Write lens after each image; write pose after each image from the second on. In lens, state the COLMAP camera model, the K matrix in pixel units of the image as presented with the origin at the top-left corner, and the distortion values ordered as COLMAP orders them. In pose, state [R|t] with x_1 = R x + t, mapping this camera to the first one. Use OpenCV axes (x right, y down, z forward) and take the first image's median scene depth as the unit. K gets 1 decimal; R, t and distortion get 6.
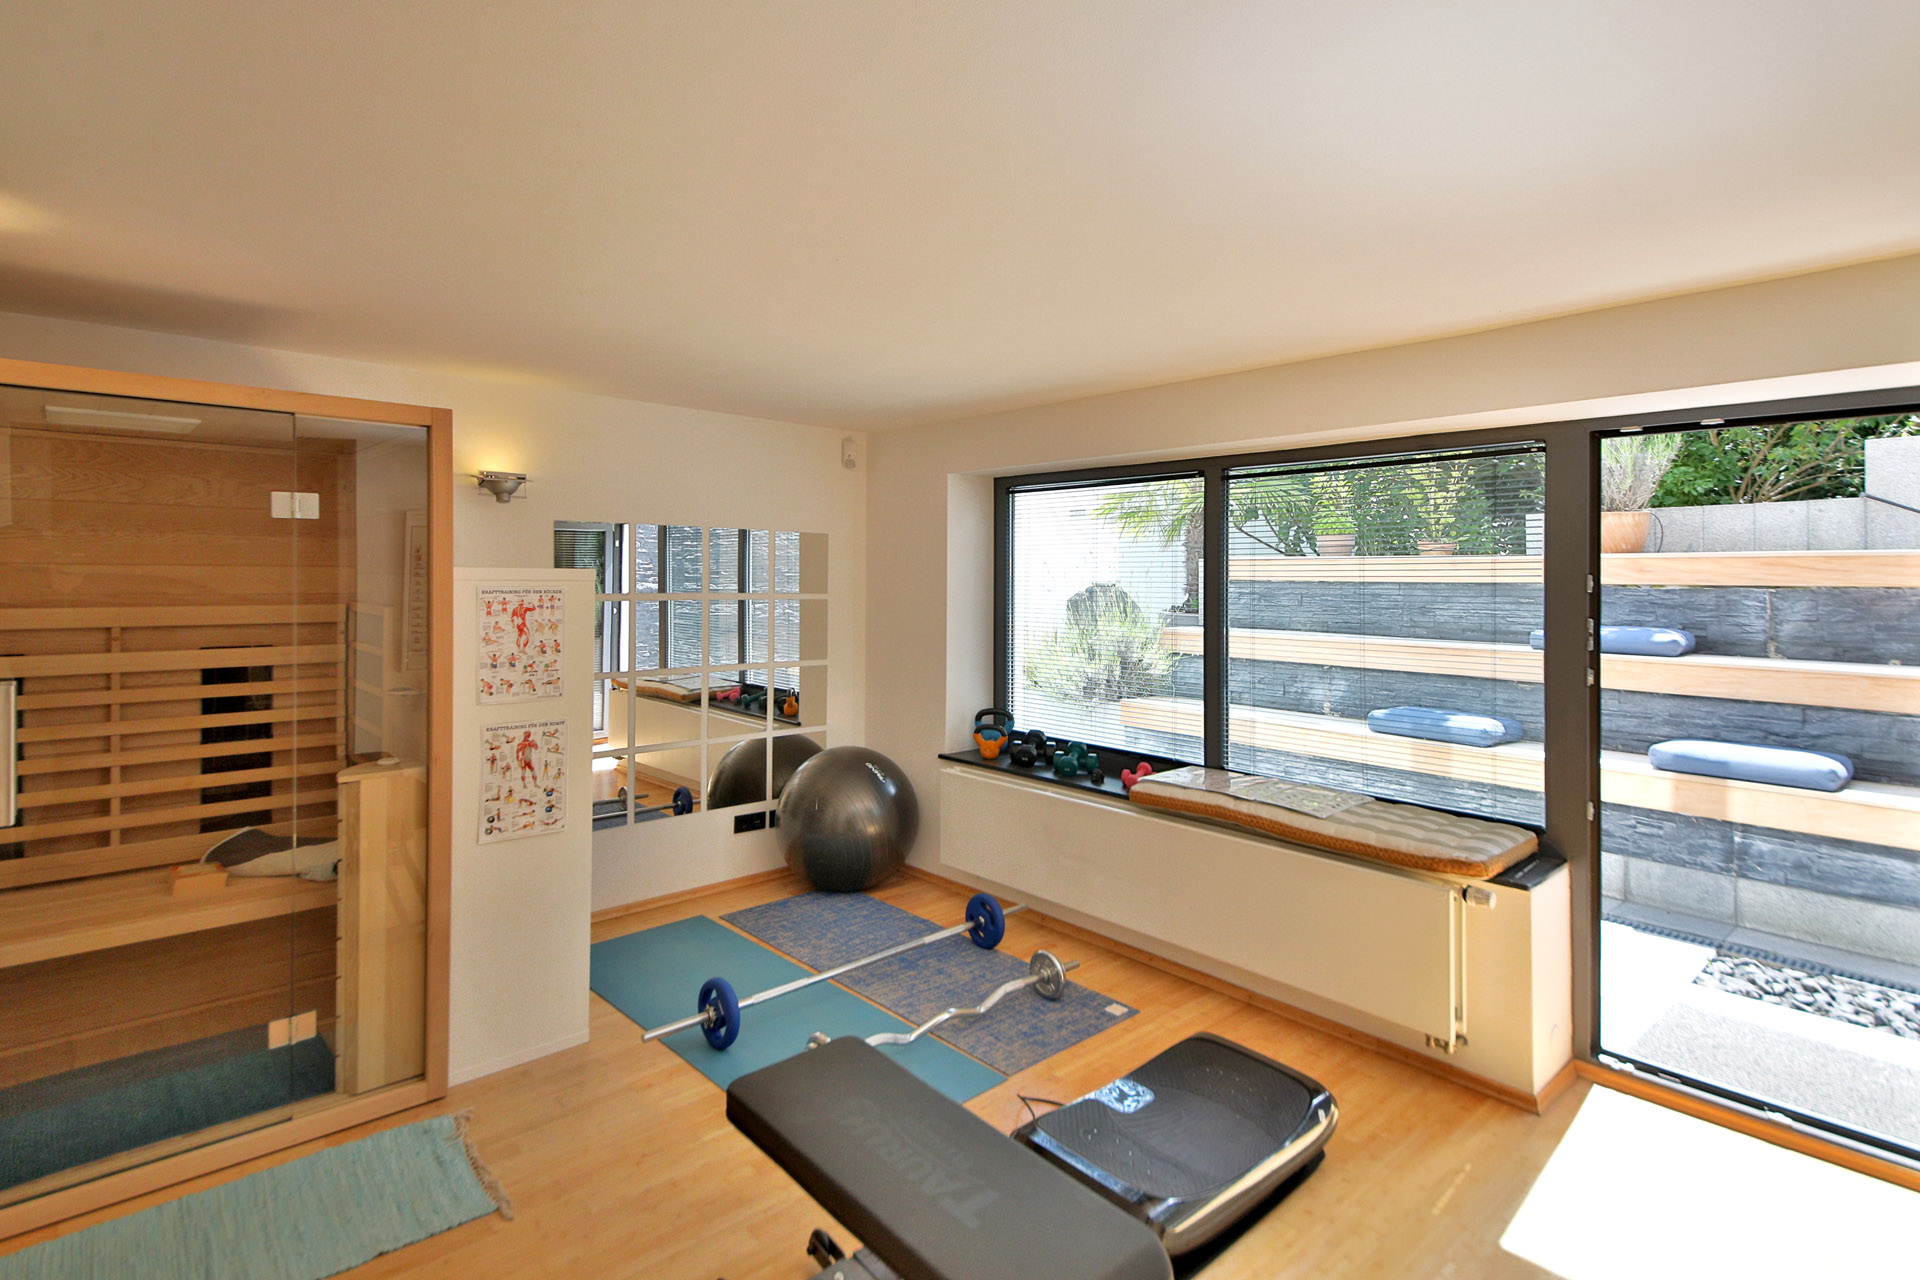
lens RADIAL K [[918.2, 0, 961.0], [0, 918.2, 573.2], [0, 0, 1]] dist [-0.000843, -0.011837]
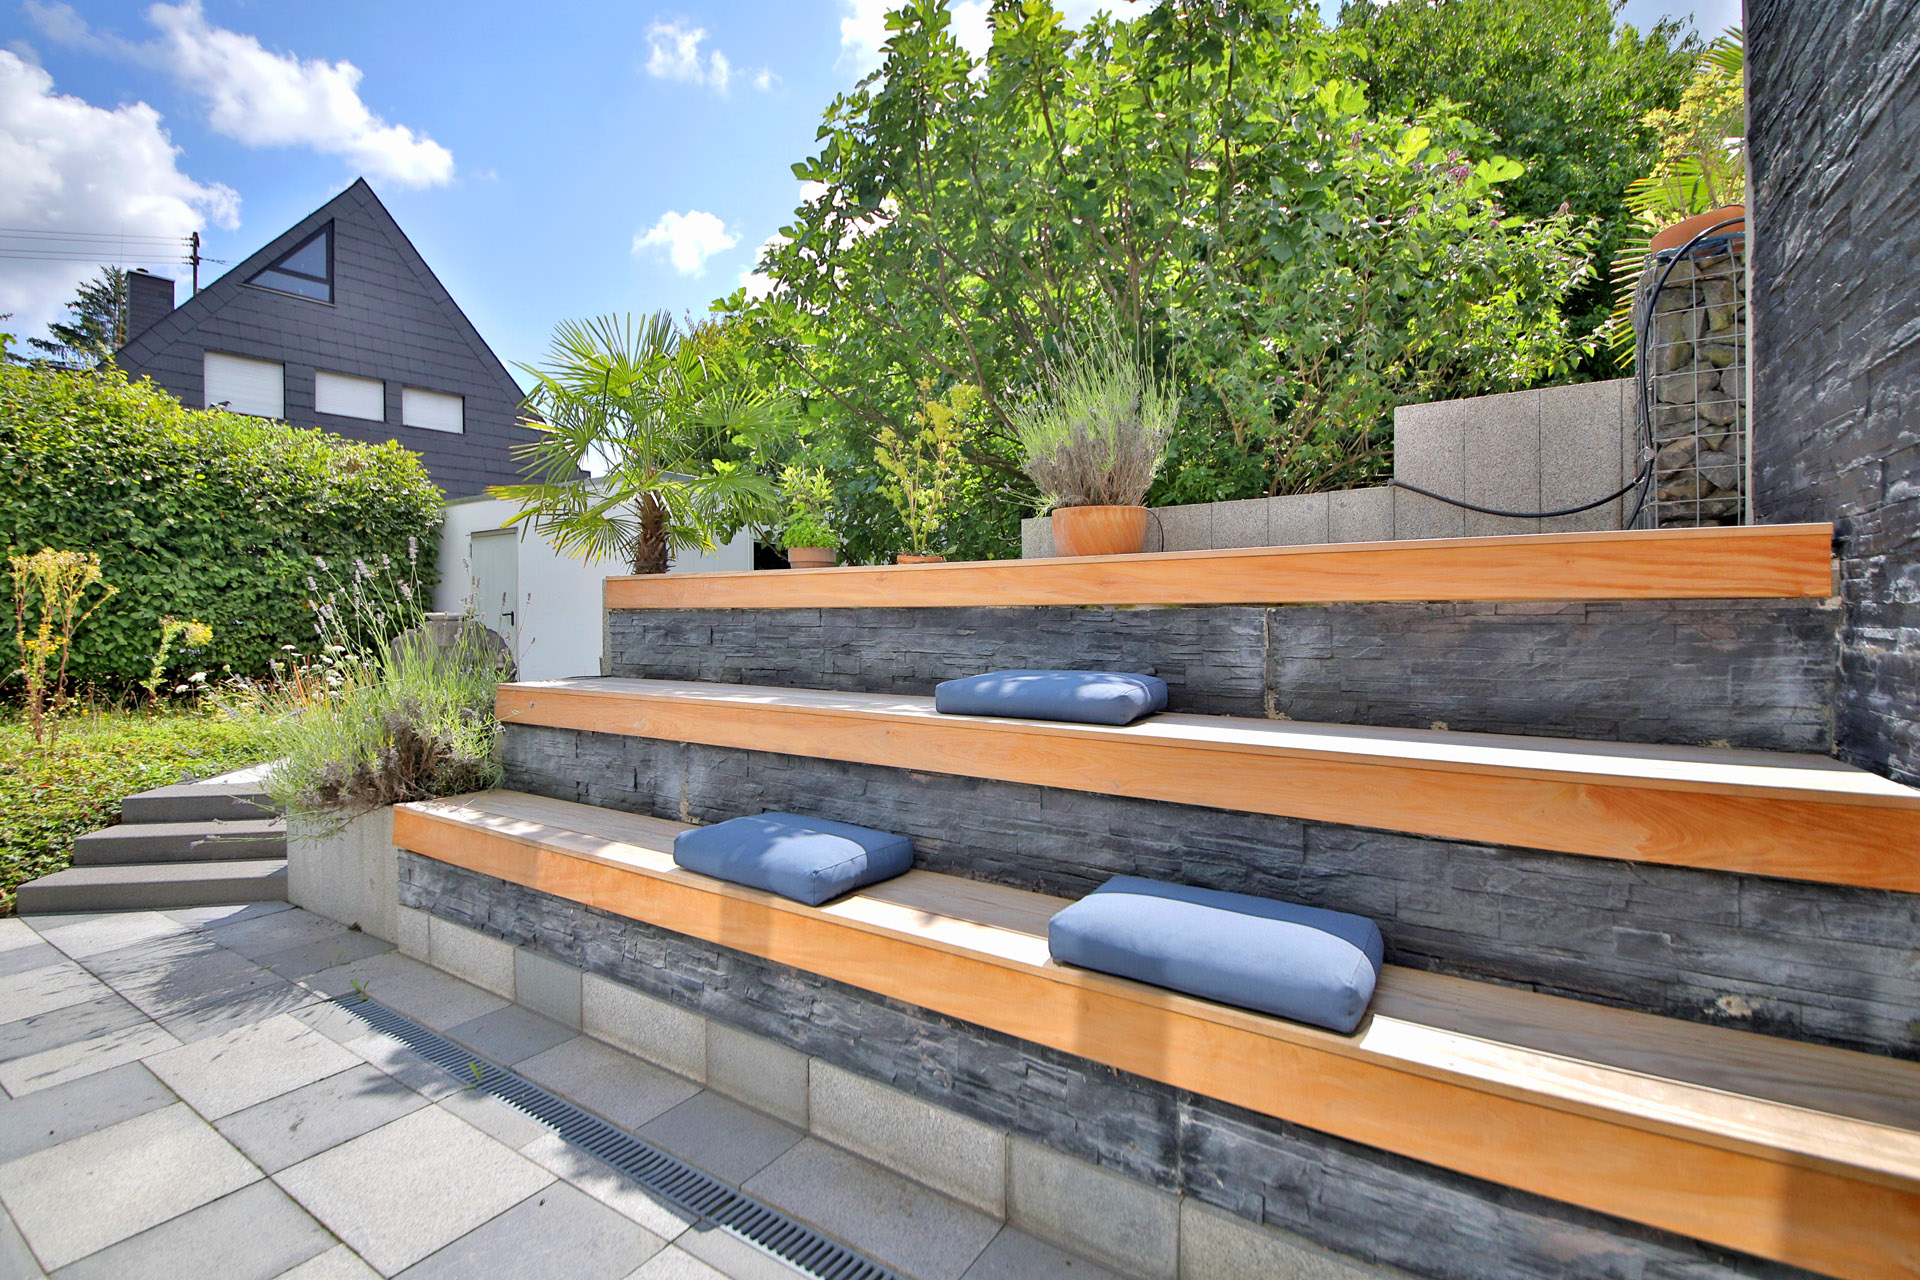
lens RADIAL K [[798.8, 0, 960.0], [0, 798.8, 640.0], [0, 0, 1]] dist [0.021722, -0.037691]
pose [[0.954417, -0.017527, 0.297962, 0.569536], [0.008195, 0.999437, 0.032541, 0.021711], [-0.298364, -0.028616, 0.954023, 0.588067]]
